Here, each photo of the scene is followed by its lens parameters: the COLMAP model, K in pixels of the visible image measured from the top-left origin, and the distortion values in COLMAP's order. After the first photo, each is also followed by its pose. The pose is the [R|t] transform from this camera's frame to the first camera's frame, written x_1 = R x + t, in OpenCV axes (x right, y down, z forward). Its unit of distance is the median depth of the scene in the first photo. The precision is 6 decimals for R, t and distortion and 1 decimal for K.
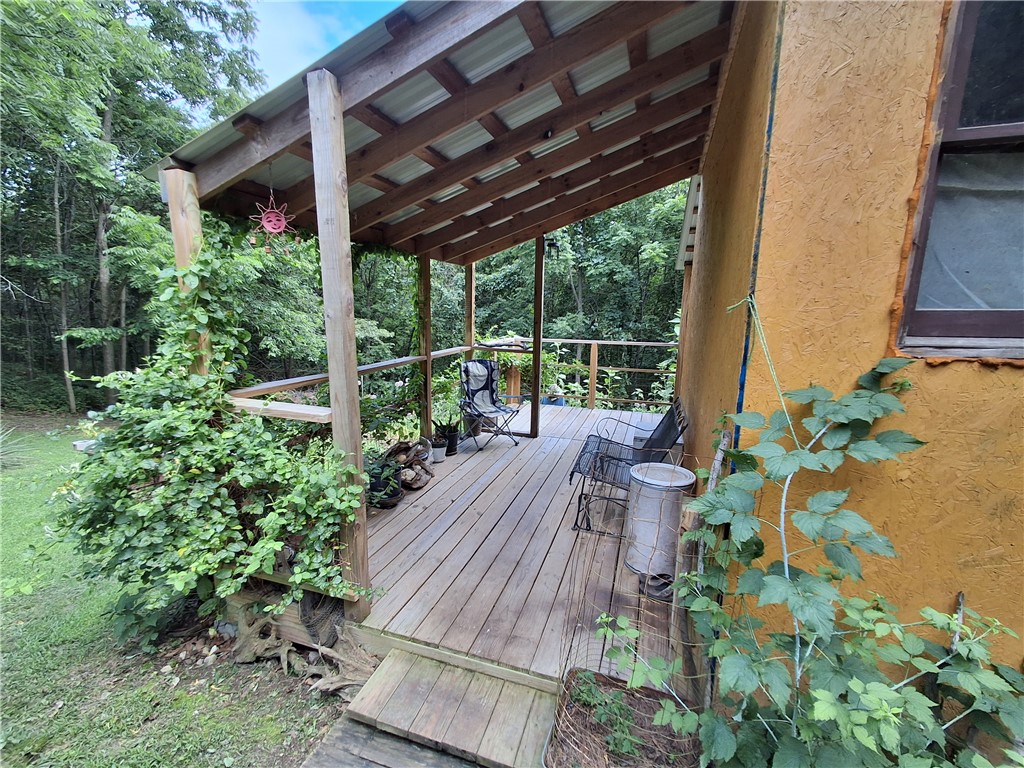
lens RADIAL K [[462.7, 0, 510.4], [0, 462.7, 387.5], [0, 0, 1]] dist [0.001163, 0.000132]
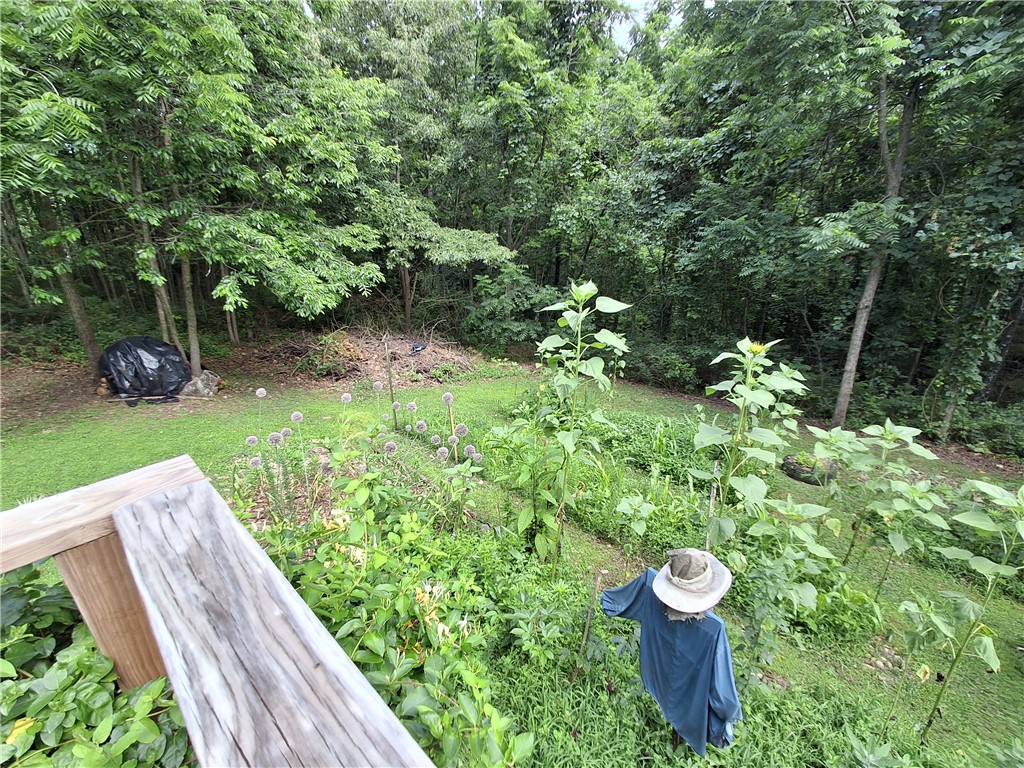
lens RADIAL K [[462.7, 0, 510.4], [0, 462.7, 384.0], [0, 0, 1]] dist [0.001163, 0.000132]
pose [[0.882430, 0.120302, -0.454801, 0.049912], [-0.028085, 0.978498, 0.204335, -0.067479], [0.469604, -0.167538, 0.866835, 0.403054]]
